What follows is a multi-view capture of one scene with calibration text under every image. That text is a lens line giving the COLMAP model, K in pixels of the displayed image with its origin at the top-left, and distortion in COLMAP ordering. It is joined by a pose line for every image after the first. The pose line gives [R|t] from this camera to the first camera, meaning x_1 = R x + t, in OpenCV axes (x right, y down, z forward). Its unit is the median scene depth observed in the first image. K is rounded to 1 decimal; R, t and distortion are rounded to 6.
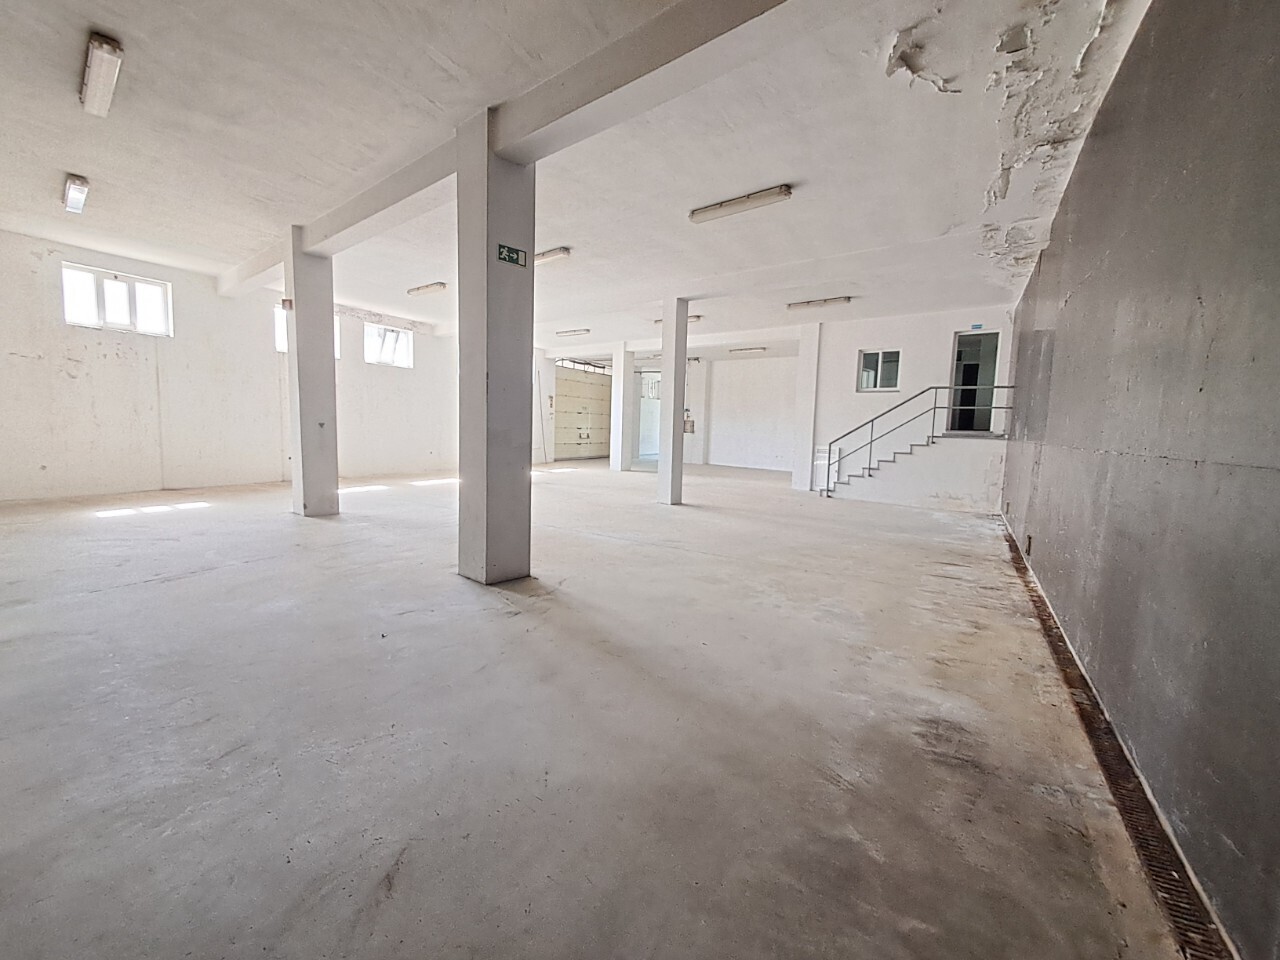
lens RADIAL K [[592.8, 0, 635.7], [0, 592.8, 488.7], [0, 0, 1]] dist [-0.000213, 0.001386]
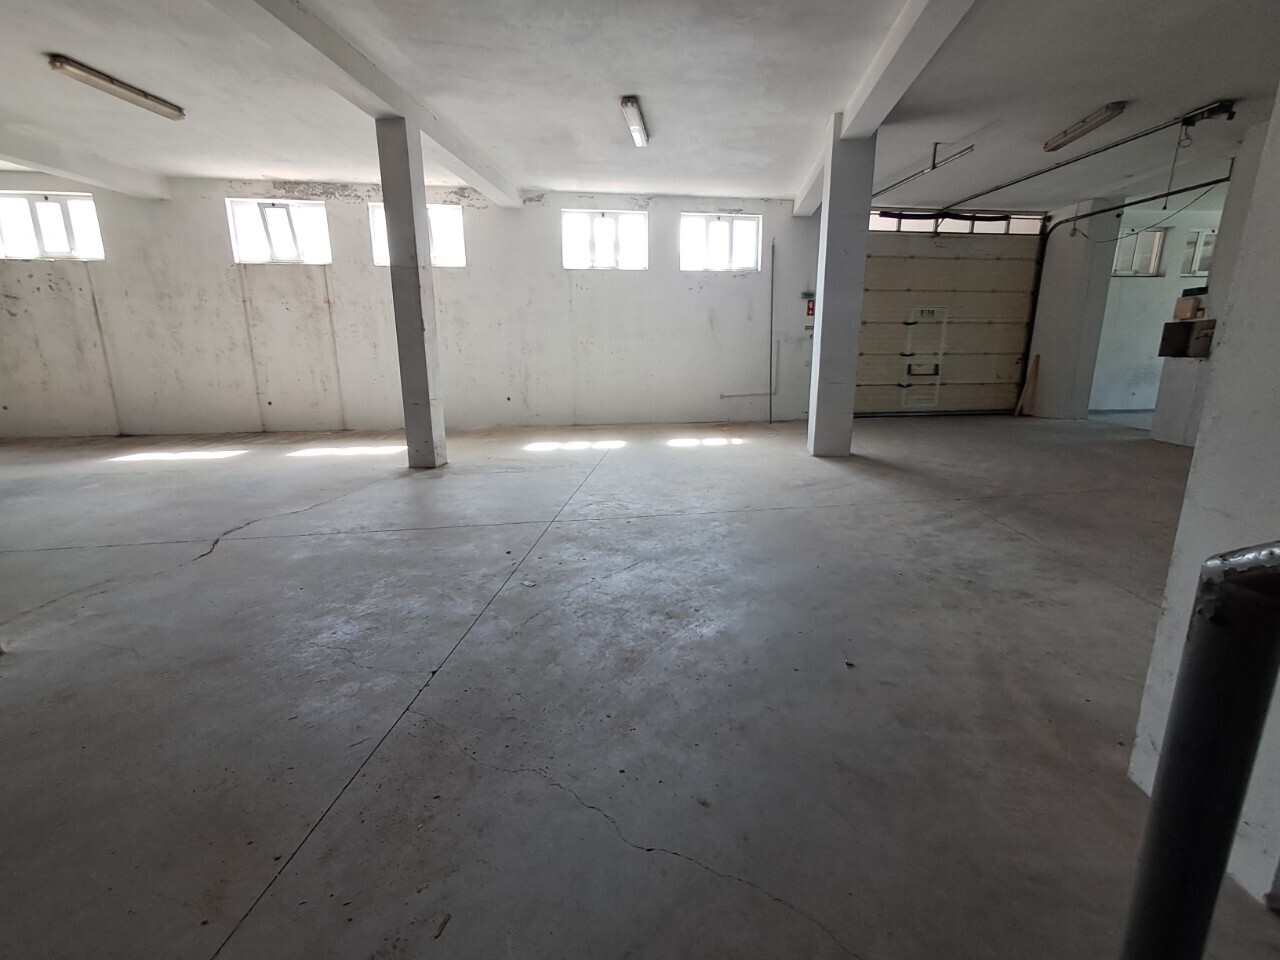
lens RADIAL K [[581.1, 0, 636.7], [0, 581.1, 484.1], [0, 0, 1]] dist [0.003063, 0.000691]
pose [[0.577213, 0.149123, -0.802862, 1.305988], [-0.064494, 0.988438, 0.137225, -0.327551], [0.814043, -0.027429, 0.580157, 3.725290]]
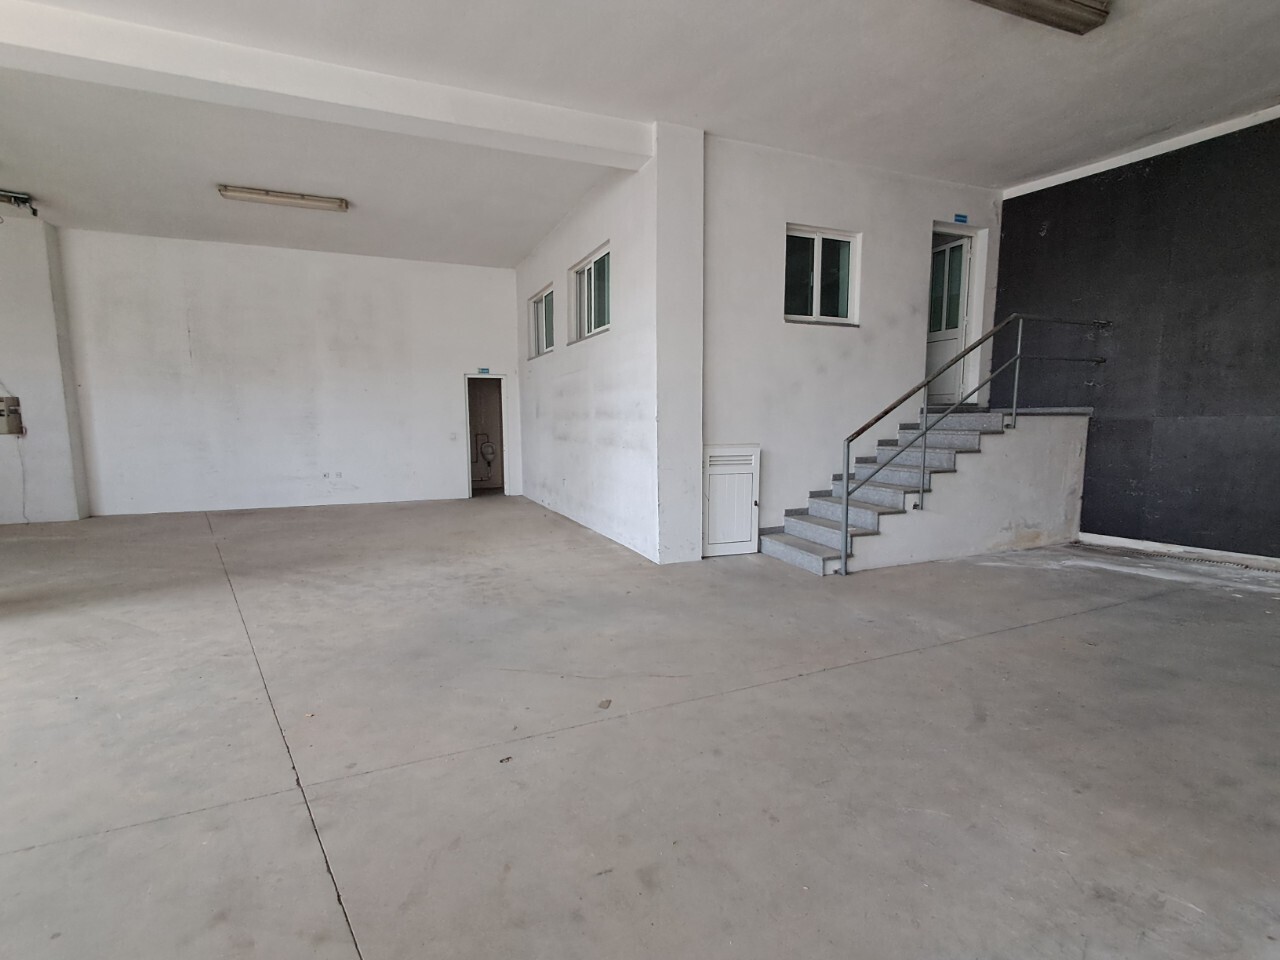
lens RADIAL K [[581.1, 0, 636.7], [0, 581.1, 484.1], [0, 0, 1]] dist [0.003063, 0.000691]
pose [[0.443522, -0.136989, 0.885733, -0.326667], [0.115276, 0.988761, 0.095200, -0.396242], [-0.888819, 0.059881, 0.454329, 3.718868]]
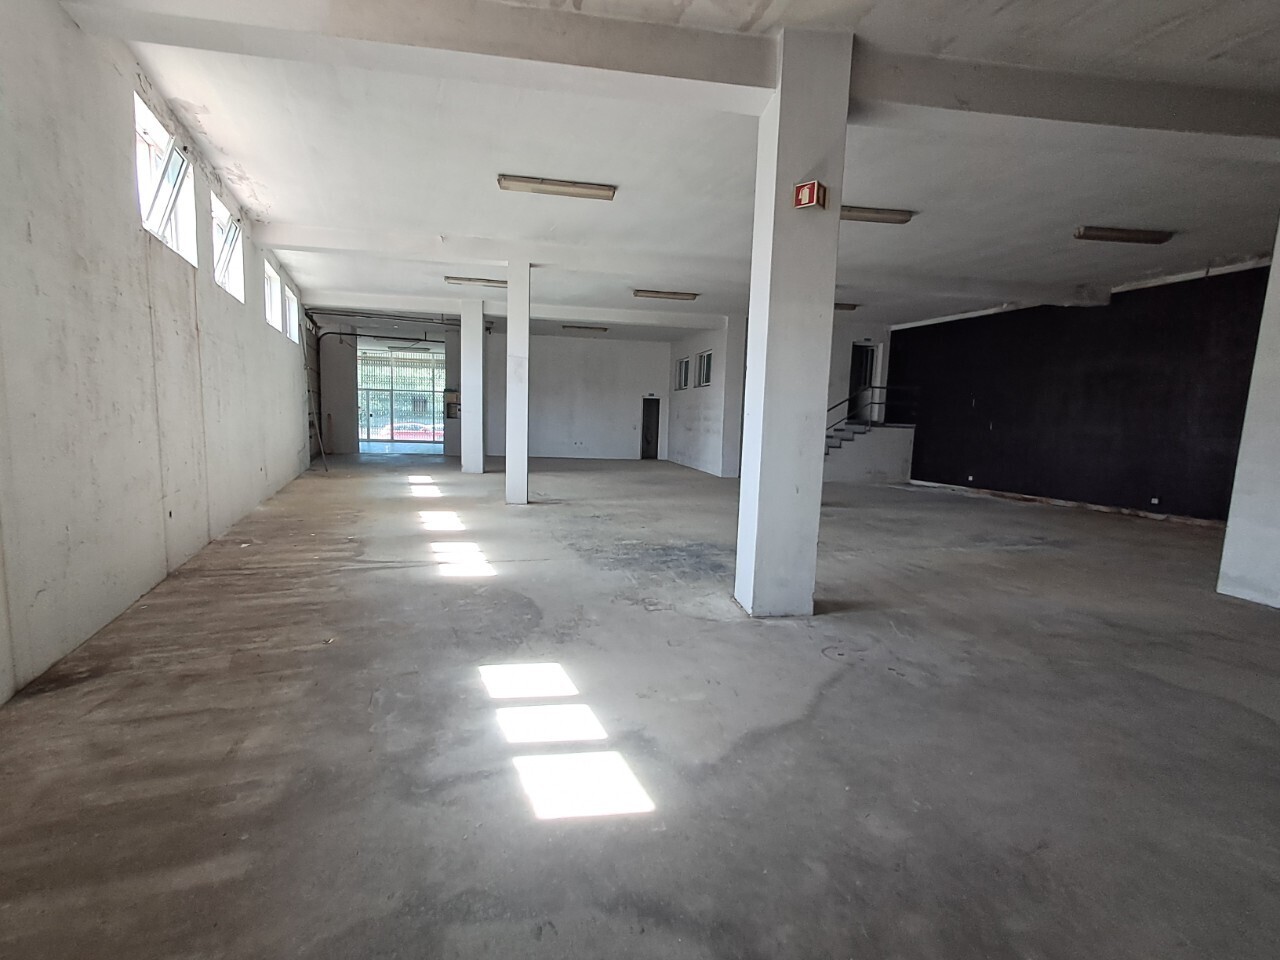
lens RADIAL K [[592.8, 0, 635.7], [0, 592.8, 488.7], [0, 0, 1]] dist [-0.000213, 0.001386]
pose [[0.632519, -0.103475, 0.767601, -2.785187], [0.070400, 0.994614, 0.076066, -0.299614], [-0.771338, 0.005925, 0.636398, 2.032202]]
